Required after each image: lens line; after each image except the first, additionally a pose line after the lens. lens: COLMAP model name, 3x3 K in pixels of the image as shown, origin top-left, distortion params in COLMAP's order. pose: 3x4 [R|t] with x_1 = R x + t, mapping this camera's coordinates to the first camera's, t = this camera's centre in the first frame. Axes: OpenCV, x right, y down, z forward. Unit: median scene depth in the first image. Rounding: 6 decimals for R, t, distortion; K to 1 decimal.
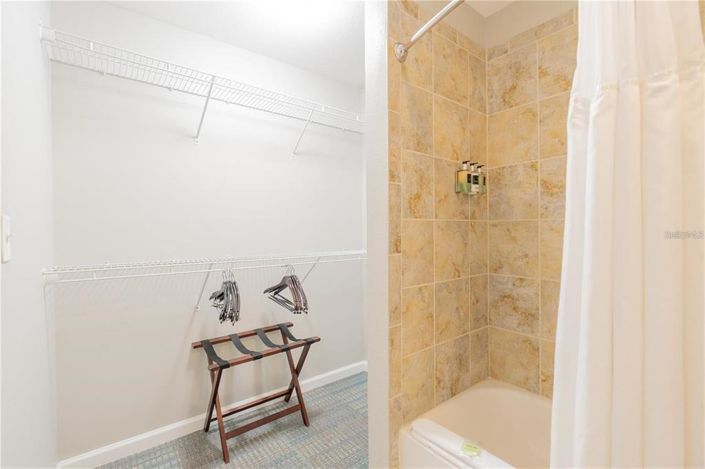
lens RADIAL K [[319.5, 0, 352.5], [0, 319.5, 234.5], [0, 0, 1]] dist [-0.002018, 0.000493]
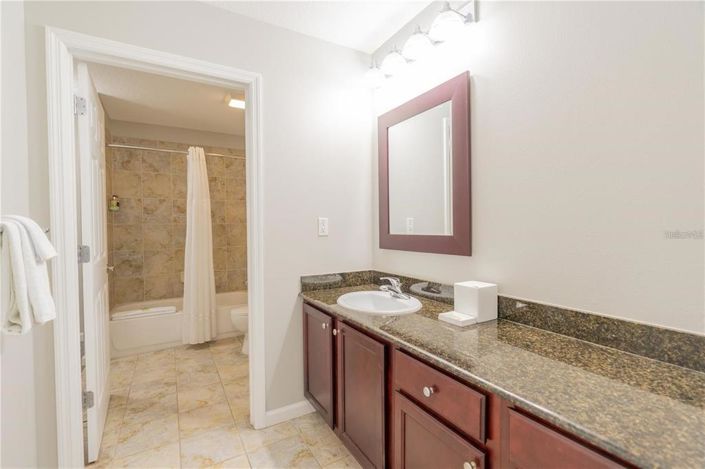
lens RADIAL K [[319.5, 0, 352.5], [0, 319.5, 234.5], [0, 0, 1]] dist [-0.002018, 0.000493]
pose [[0.151129, -0.018055, 0.988349, -1.397452], [0.013329, 0.999780, 0.016226, 0.010459], [-0.988424, 0.010721, 0.151336, -0.799366]]
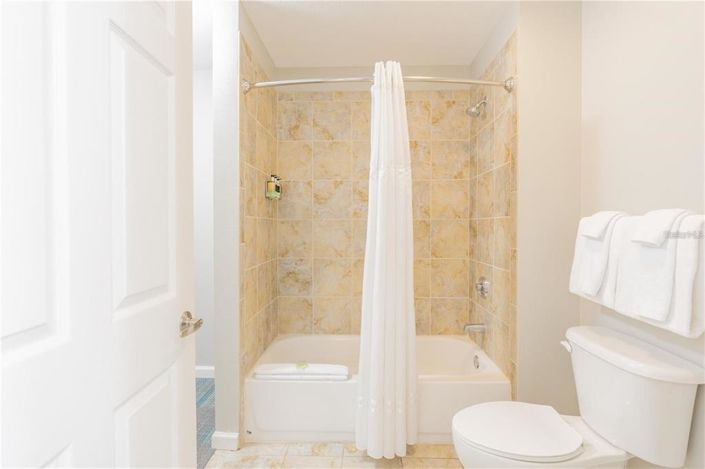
lens RADIAL K [[319.5, 0, 352.5], [0, 319.5, 234.5], [0, 0, 1]] dist [-0.002018, 0.000493]
pose [[0.653236, -0.009582, 0.757094, -0.431600], [-0.000775, 0.999911, 0.013324, 0.005013], [-0.757154, -0.009290, 0.653171, -0.136366]]
